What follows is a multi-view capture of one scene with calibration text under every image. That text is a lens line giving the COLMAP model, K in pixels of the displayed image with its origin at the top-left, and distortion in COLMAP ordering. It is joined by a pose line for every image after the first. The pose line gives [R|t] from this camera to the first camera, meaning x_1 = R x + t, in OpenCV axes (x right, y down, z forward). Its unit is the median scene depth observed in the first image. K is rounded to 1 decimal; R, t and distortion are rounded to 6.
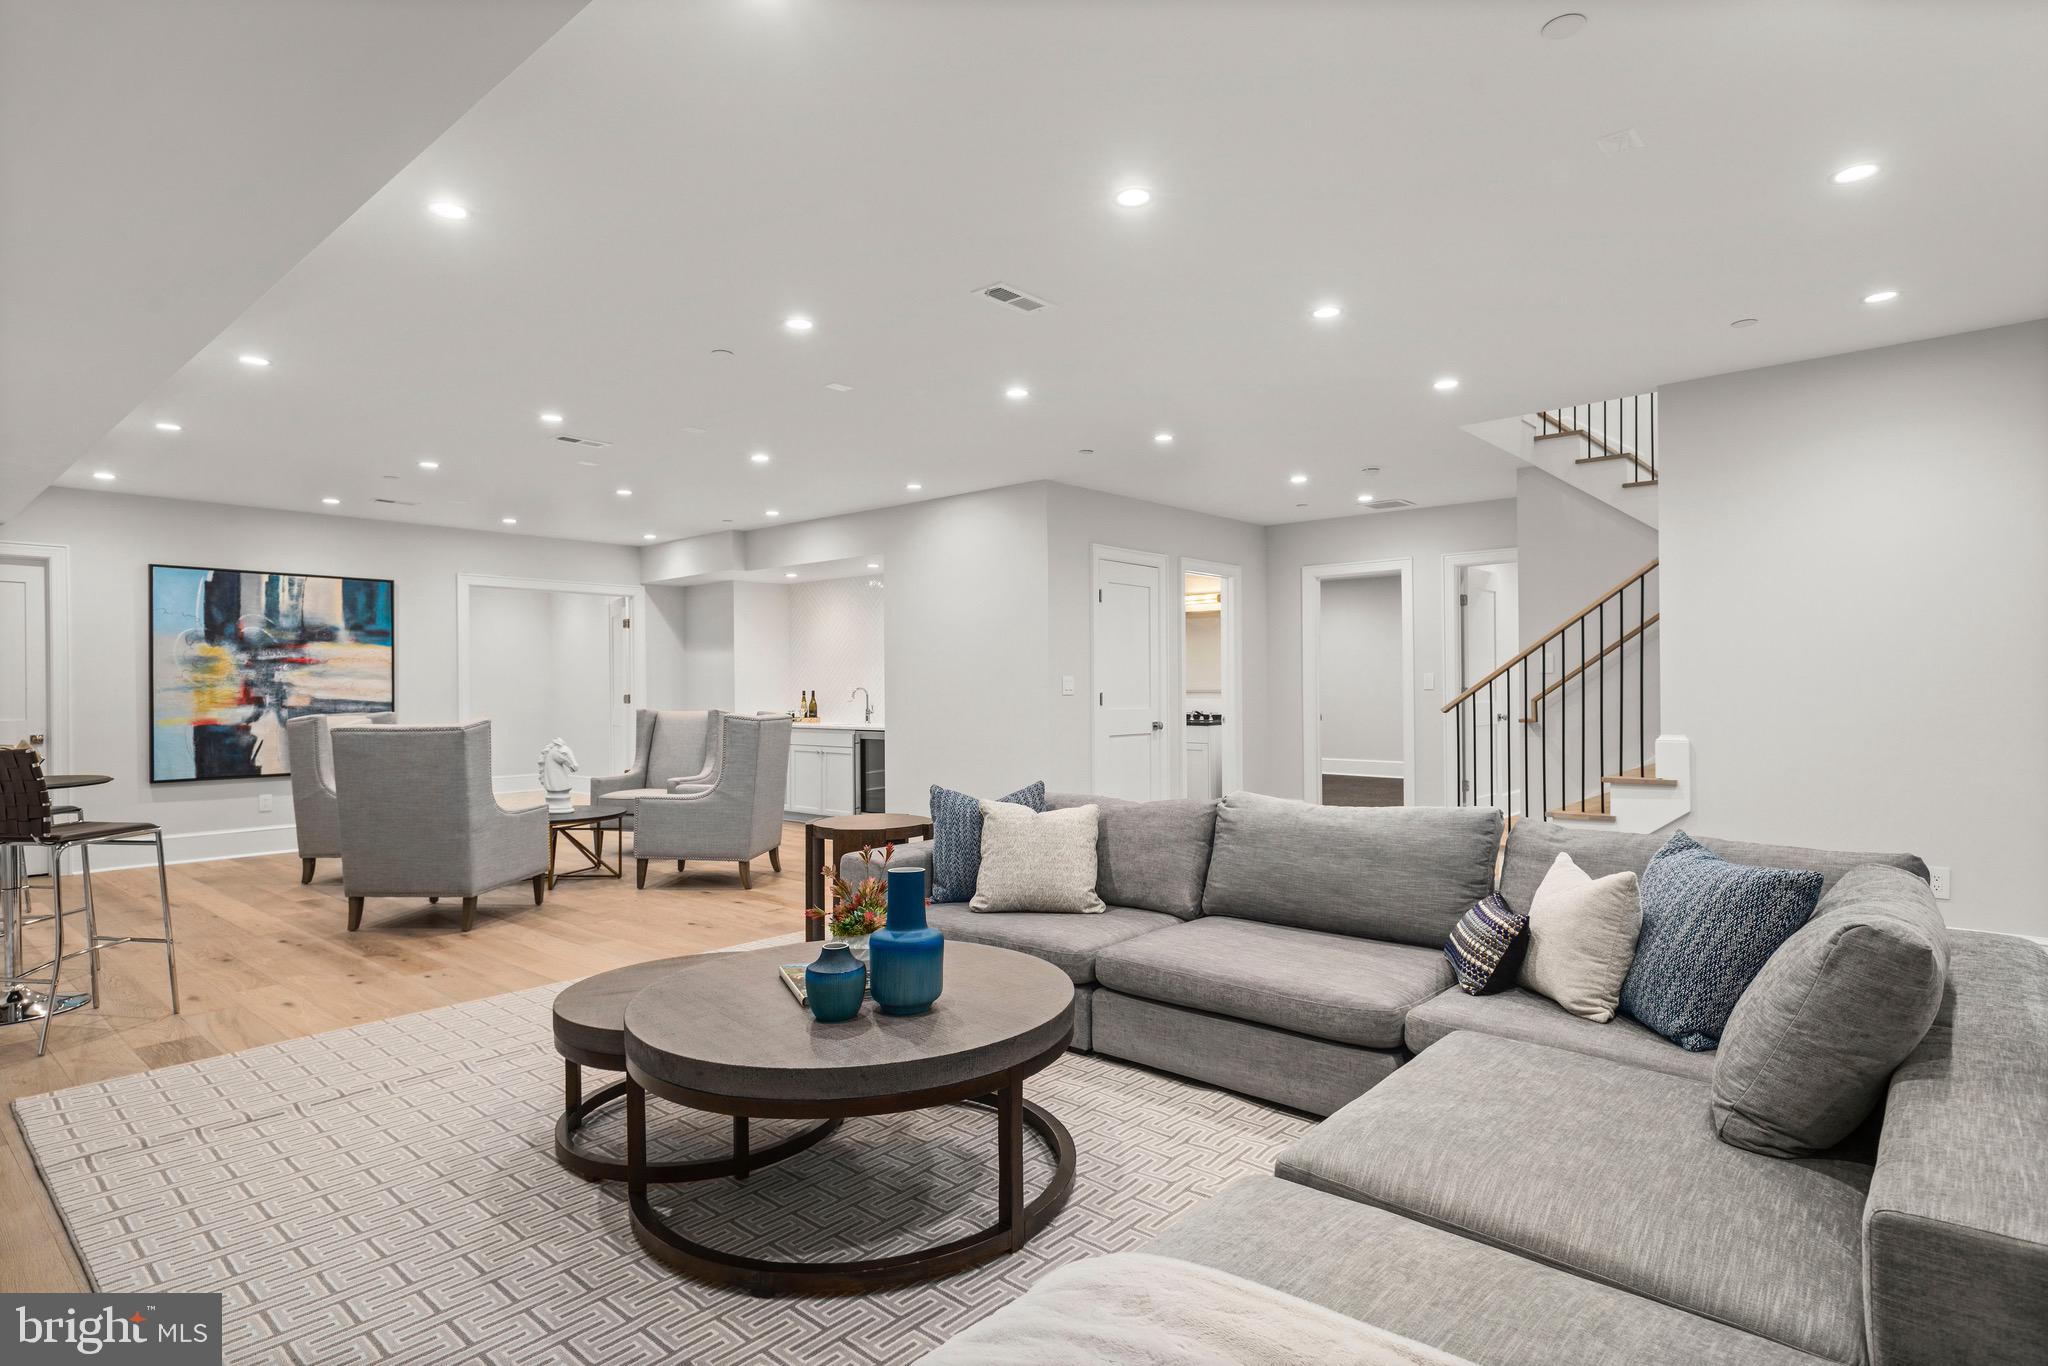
lens RADIAL K [[1066.6, 0, 1018.9], [0, 1066.6, 687.3], [0, 0, 1]] dist [0.002213, 0.000317]
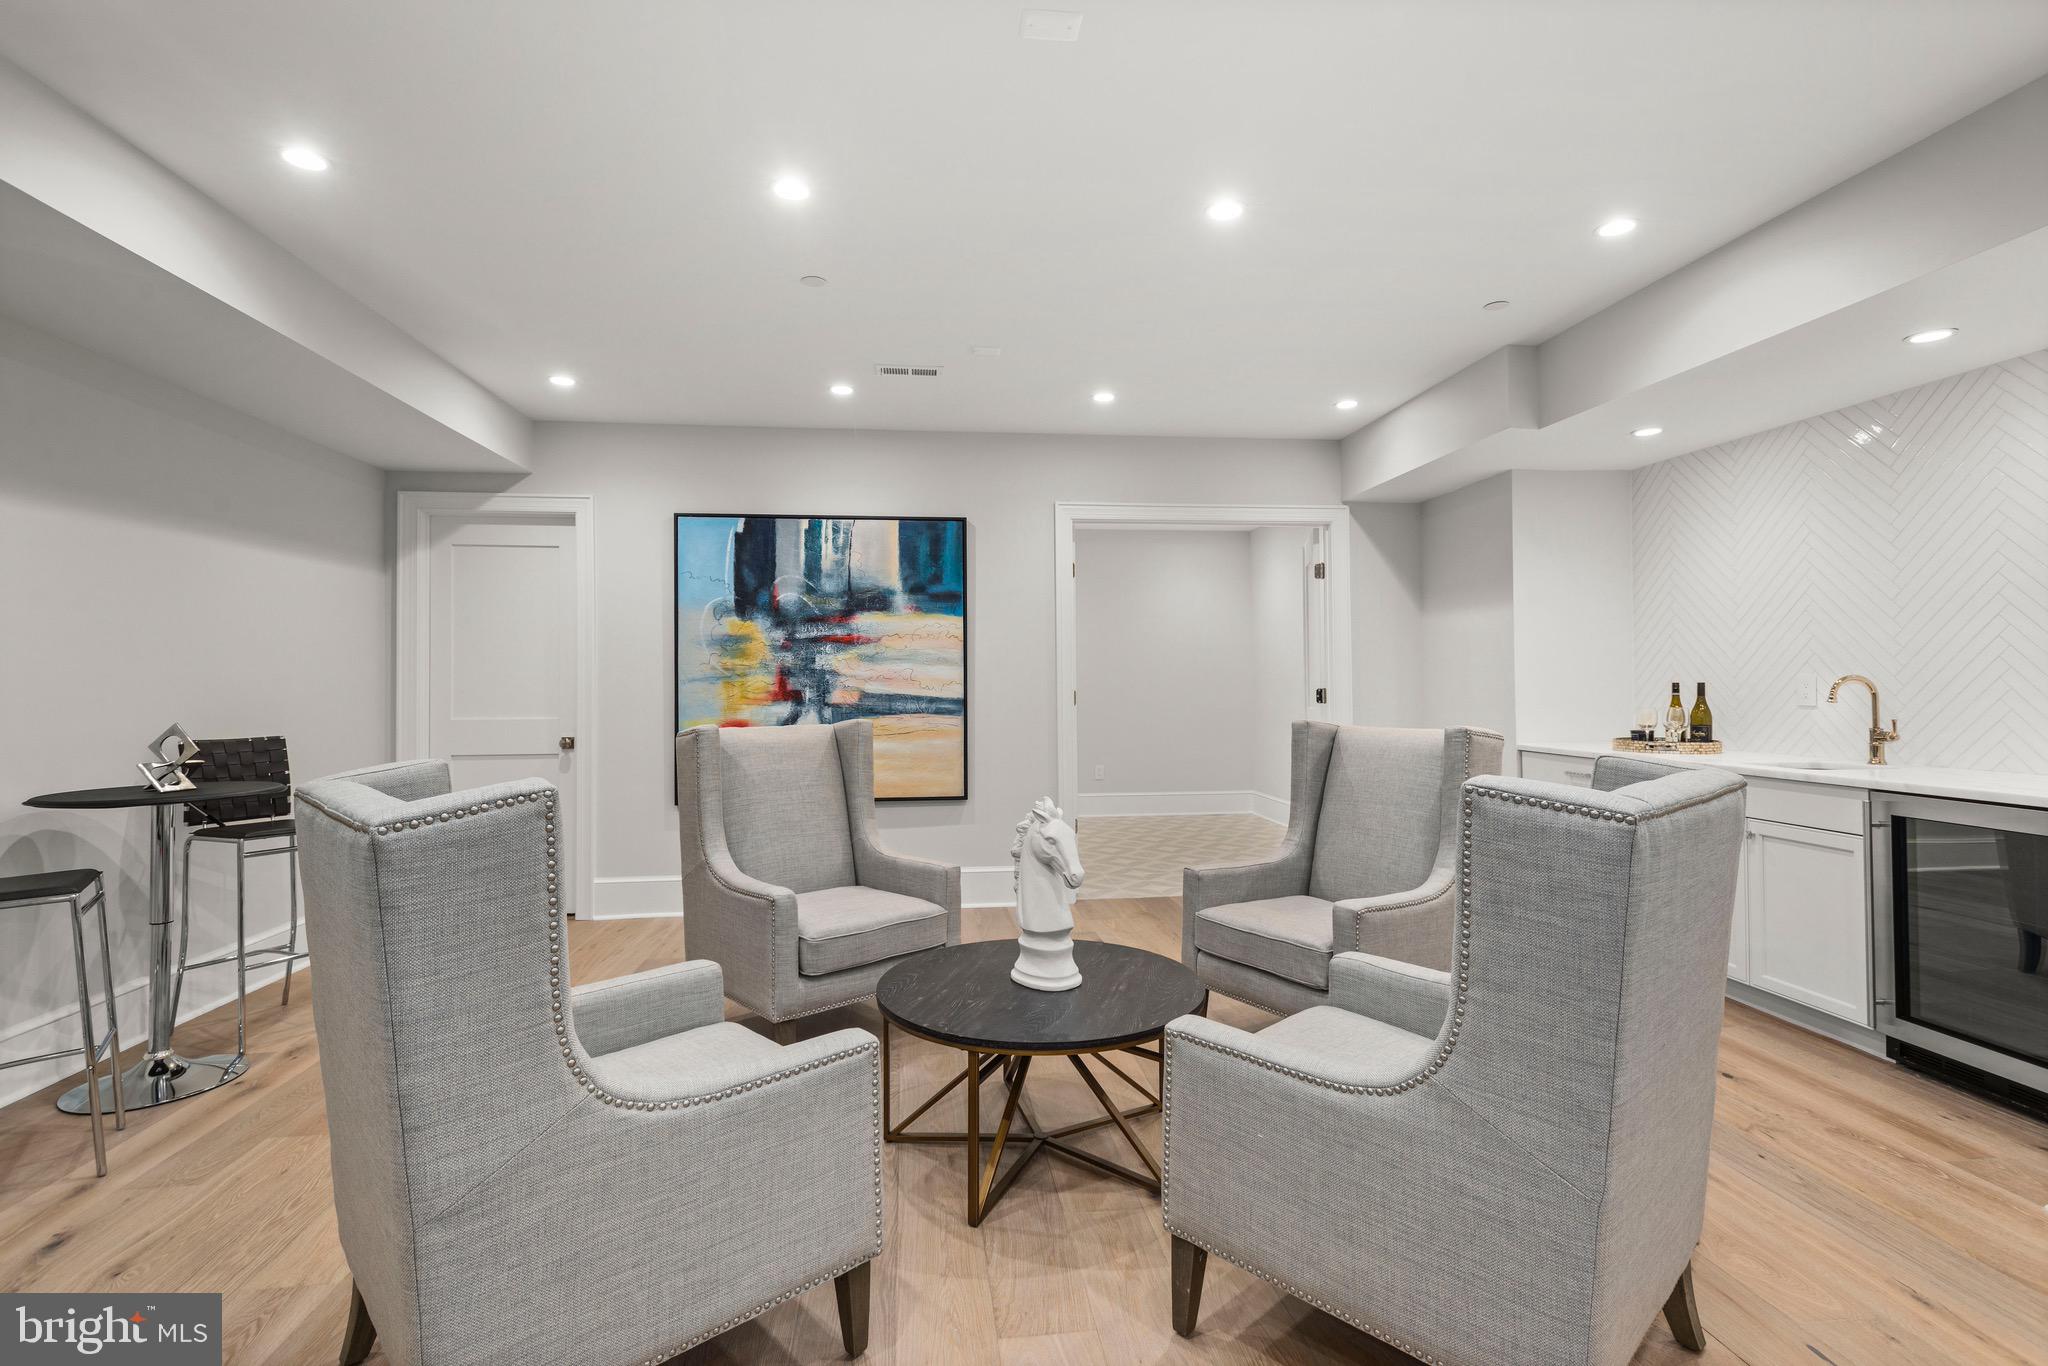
lens RADIAL K [[986.2, 0, 1026.7], [0, 986.2, 668.8], [0, 0, 1]] dist [0.021286, -0.000042]
pose [[0.752190, -0.007810, -0.658900, -0.157192], [0.001655, 0.999949, -0.009962, 0.001340], [0.658944, 0.006403, 0.752164, 0.594434]]
